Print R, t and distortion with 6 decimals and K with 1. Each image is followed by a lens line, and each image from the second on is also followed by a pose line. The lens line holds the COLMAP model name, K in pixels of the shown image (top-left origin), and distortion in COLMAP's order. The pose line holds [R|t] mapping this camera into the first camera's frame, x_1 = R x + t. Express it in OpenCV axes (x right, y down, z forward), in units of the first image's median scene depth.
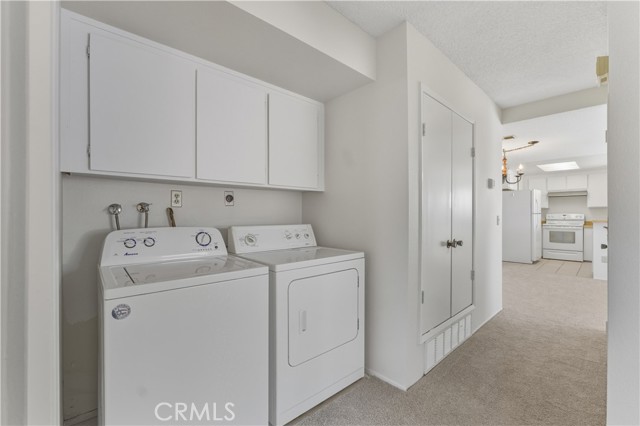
lens RADIAL K [[269.2, 0, 323.3], [0, 269.2, 215.6], [0, 0, 1]] dist [-0.019645, -0.000143]
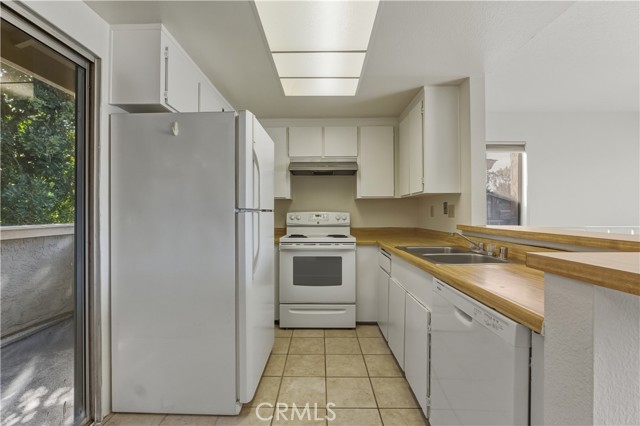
lens RADIAL K [[269.2, 0, 316.7], [0, 269.2, 213.1], [0, 0, 1]] dist [-0.019645, -0.000143]
pose [[0.689555, 0.001927, 0.724231, 0.595900], [0.004657, 0.999964, -0.007094, -0.002433], [-0.724219, 0.008264, 0.689521, 0.707098]]
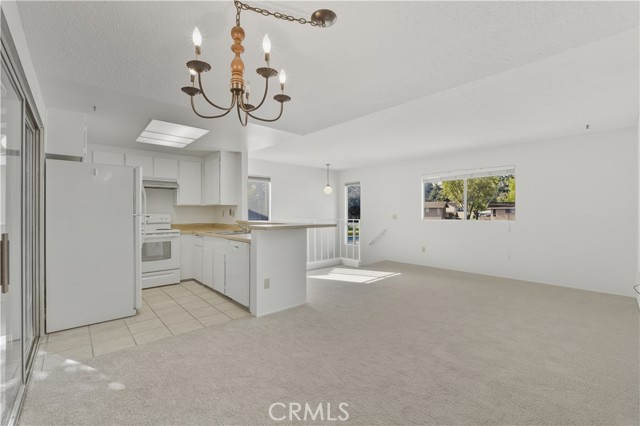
lens RADIAL K [[269.2, 0, 316.8], [0, 269.2, 212.5], [0, 0, 1]] dist [-0.019645, -0.000143]
pose [[0.003957, 0.001089, 0.999992, 0.262973], [0.008230, 0.999966, -0.001121, -0.007191], [-0.999958, 0.008234, 0.003948, 0.597641]]
